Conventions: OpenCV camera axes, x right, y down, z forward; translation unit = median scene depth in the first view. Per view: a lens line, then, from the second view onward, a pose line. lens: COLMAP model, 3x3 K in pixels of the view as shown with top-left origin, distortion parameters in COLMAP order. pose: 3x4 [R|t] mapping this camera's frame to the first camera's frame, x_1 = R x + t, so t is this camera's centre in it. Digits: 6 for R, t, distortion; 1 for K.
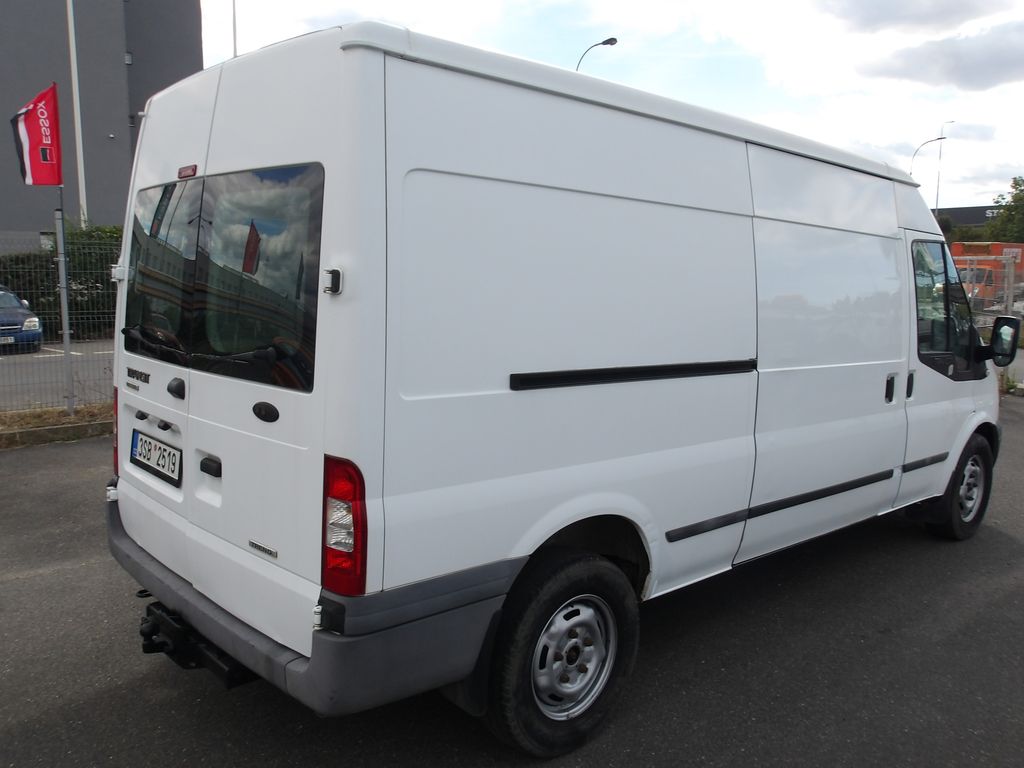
lens RADIAL K [[851.5, 0, 513.0], [0, 851.5, 384.8], [0, 0, 1]] dist [0.028816, -0.030022]
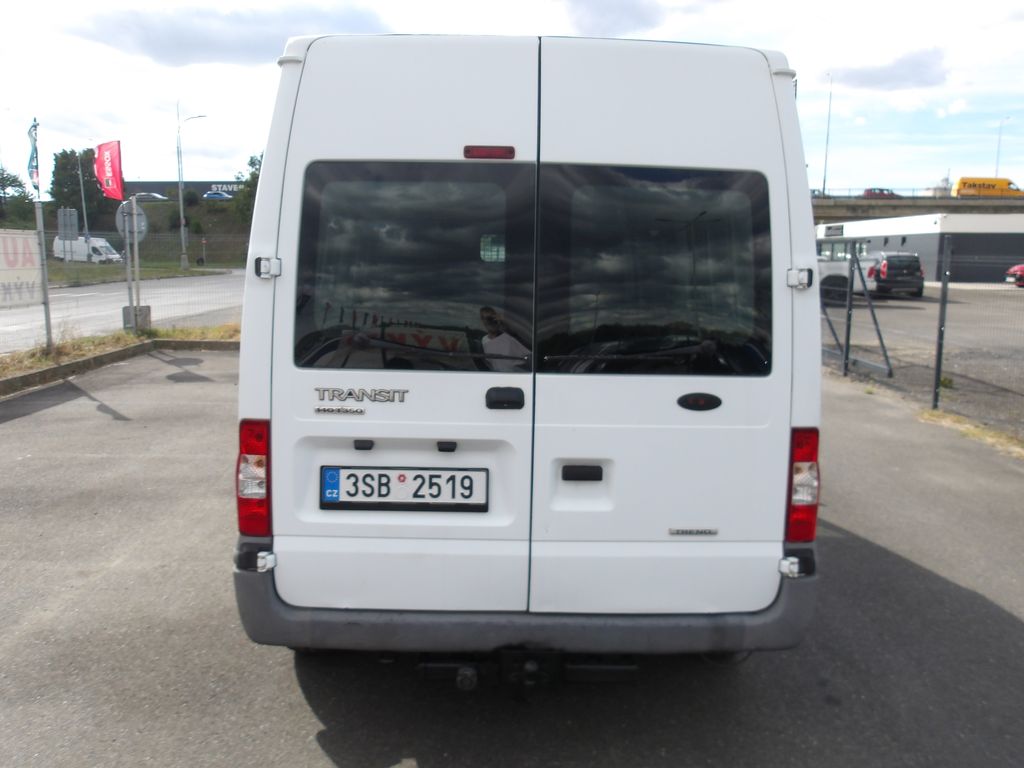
lens RADIAL K [[851.5, 0, 518.6], [0, 851.5, 381.3], [0, 0, 1]] dist [0.028816, -0.030022]
pose [[0.651559, -0.114328, 0.749934, -1.033747], [0.090194, 0.993241, 0.073058, -0.076087], [-0.753217, 0.020038, 0.657467, 0.400921]]
